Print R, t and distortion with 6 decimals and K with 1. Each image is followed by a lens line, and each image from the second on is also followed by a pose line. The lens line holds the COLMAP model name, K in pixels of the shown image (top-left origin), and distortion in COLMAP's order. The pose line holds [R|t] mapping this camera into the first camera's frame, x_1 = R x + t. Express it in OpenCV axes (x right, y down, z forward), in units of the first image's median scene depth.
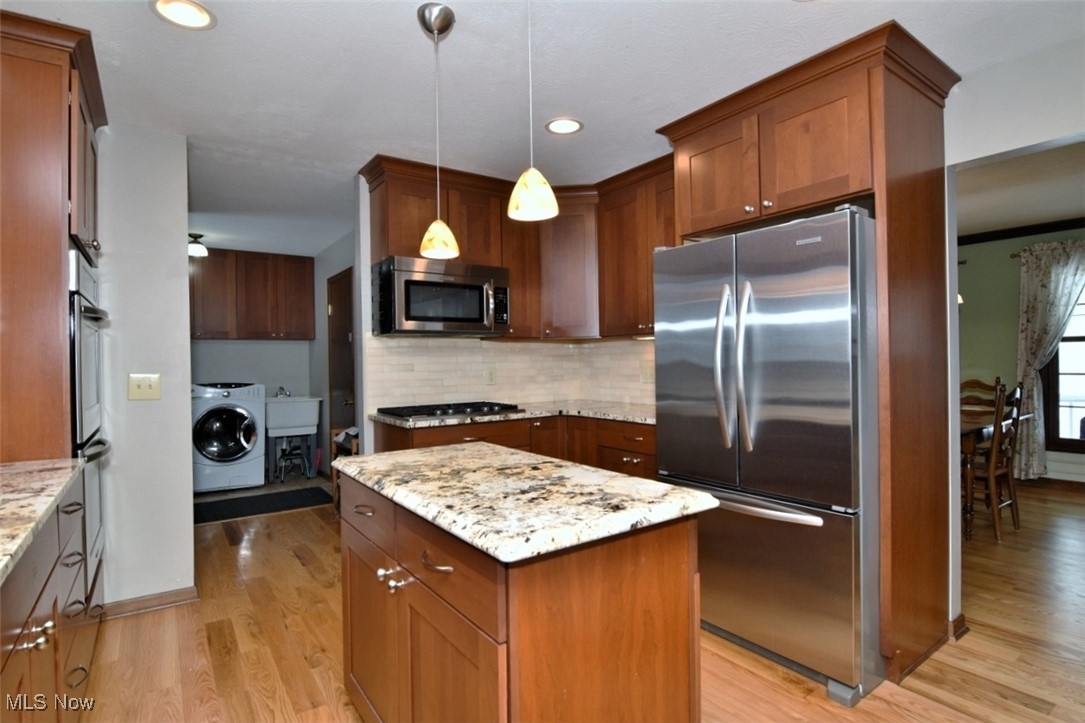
lens RADIAL K [[547.7, 0, 542.5], [0, 547.7, 361.5], [0, 0, 1]] dist [0.001735, -0.000261]
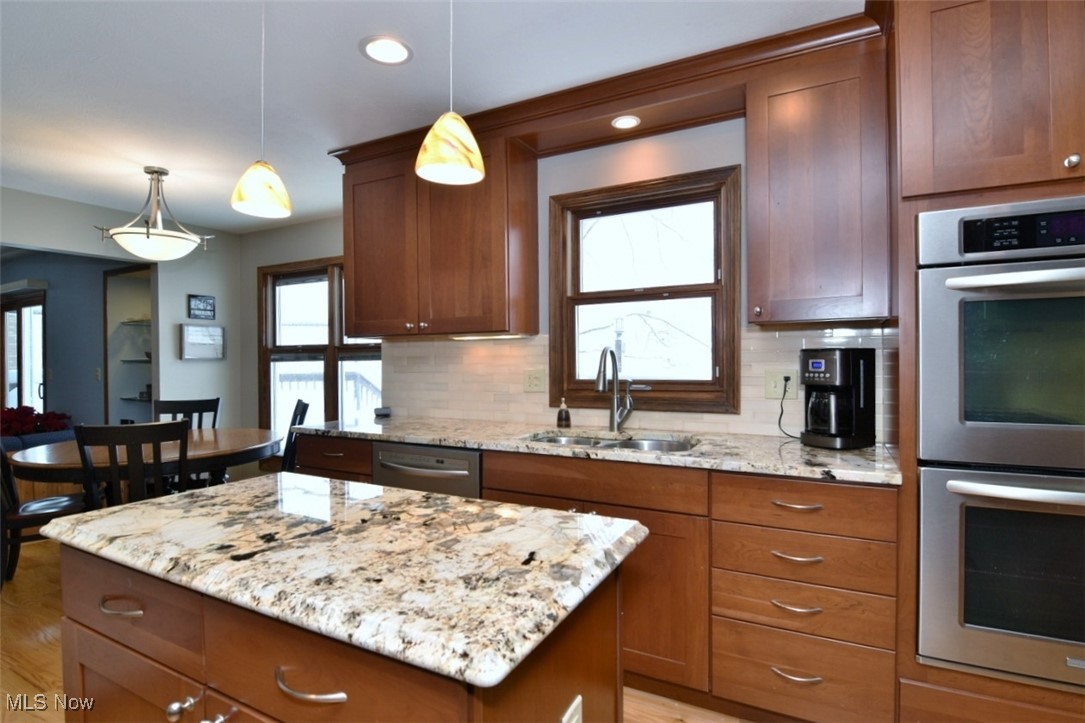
lens RADIAL K [[550.7, 0, 542.5], [0, 550.7, 361.5], [0, 0, 1]] dist [0.002351, 0.000030]
pose [[-0.896003, 0.021459, -0.443530, -0.011145], [0.018662, 0.999769, 0.010671, -0.006042], [0.443656, 0.001284, -0.896196, 1.045129]]
